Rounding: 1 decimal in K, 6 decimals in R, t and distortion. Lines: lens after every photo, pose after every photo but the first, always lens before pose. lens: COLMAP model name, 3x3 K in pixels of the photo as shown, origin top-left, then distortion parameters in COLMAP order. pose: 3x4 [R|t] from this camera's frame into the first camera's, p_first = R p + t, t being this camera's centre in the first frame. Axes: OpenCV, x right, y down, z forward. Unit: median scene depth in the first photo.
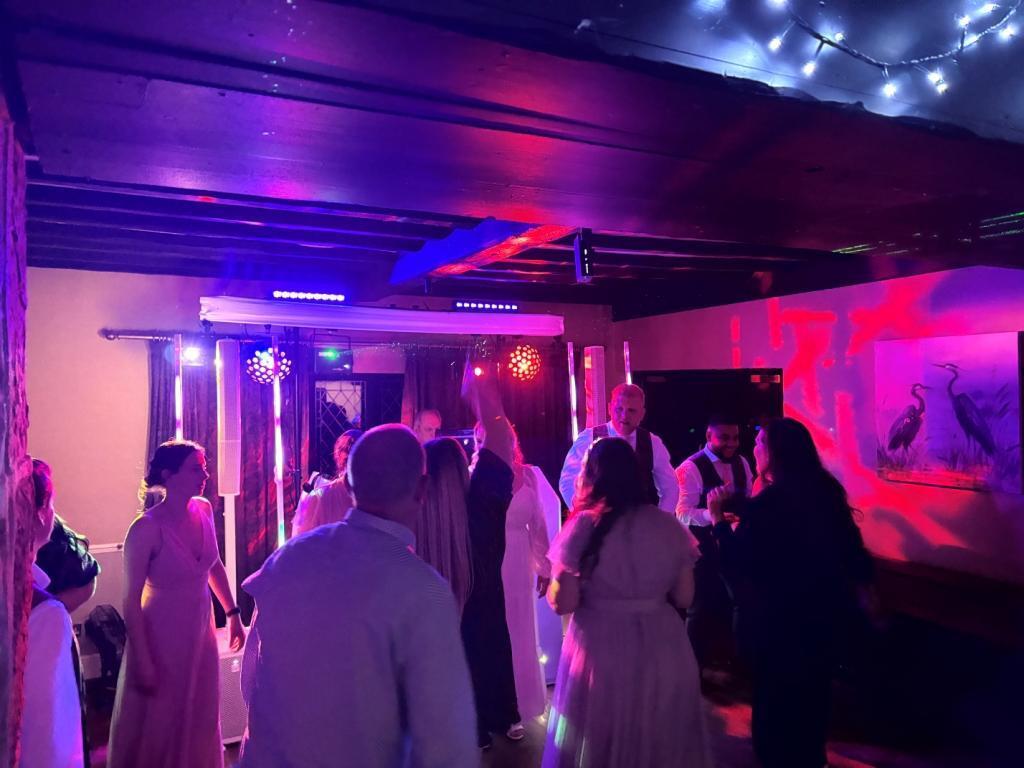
lens RADIAL K [[757.0, 0, 515.5], [0, 757.0, 375.1], [0, 0, 1]] dist [0.001147, -0.005613]
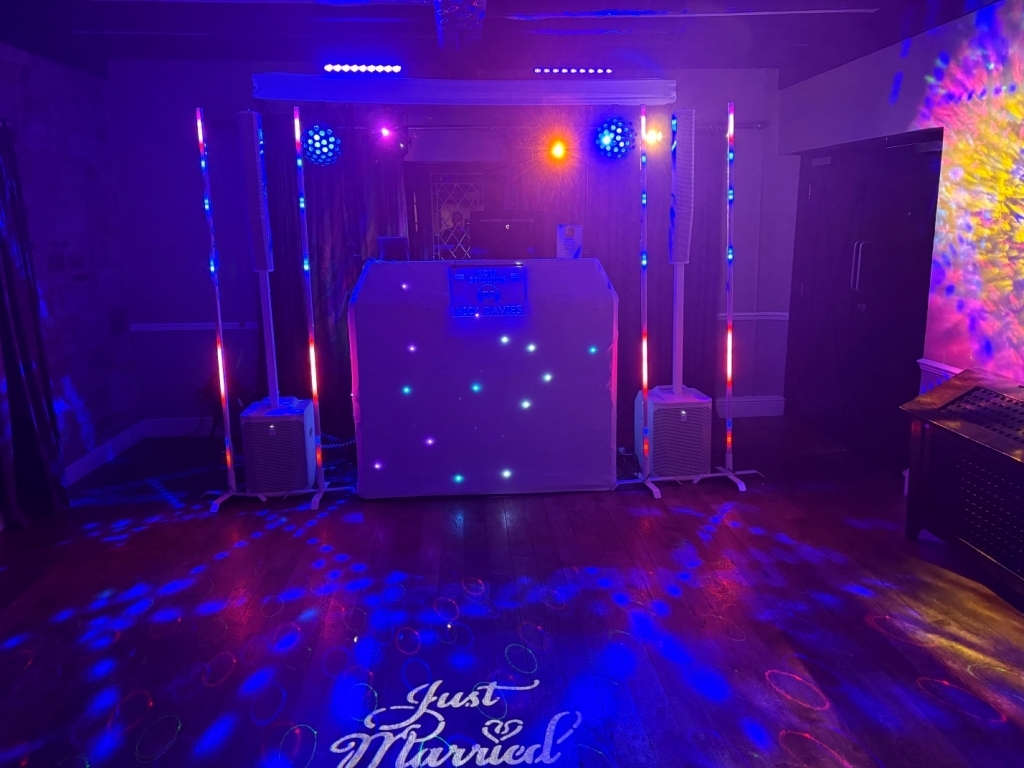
lens RADIAL K [[765.7, 0, 512.0], [0, 765.7, 384.0], [0, 0, 1]] dist [0.003141, -0.002188]
pose [[0.926440, 0.070642, -0.369755, 0.246871], [0.015542, 0.974219, 0.225066, 0.058513], [0.376121, -0.214257, 0.901458, 0.116464]]
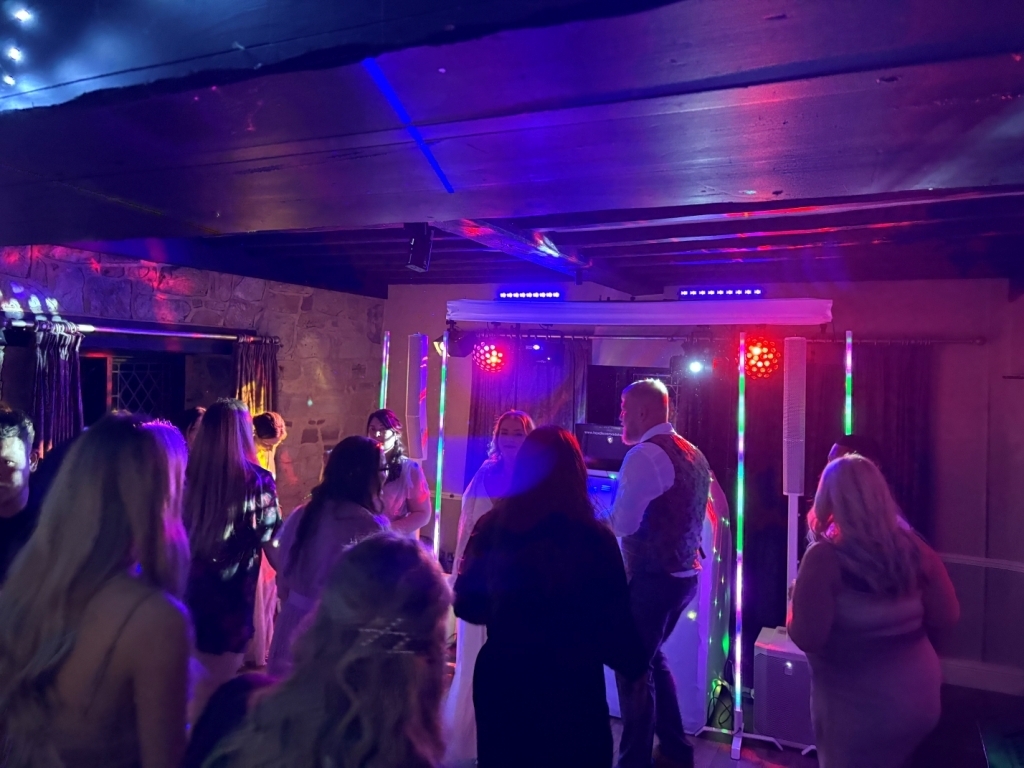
lens RADIAL K [[762.8, 0, 509.7], [0, 762.8, 377.4], [0, 0, 1]] dist [-0.002006, -0.003907]
pose [[0.600965, 0.026443, -0.798838, 0.530211], [-0.025873, 0.999572, 0.013623, 0.001318], [0.798856, 0.012482, 0.601392, 0.278311]]
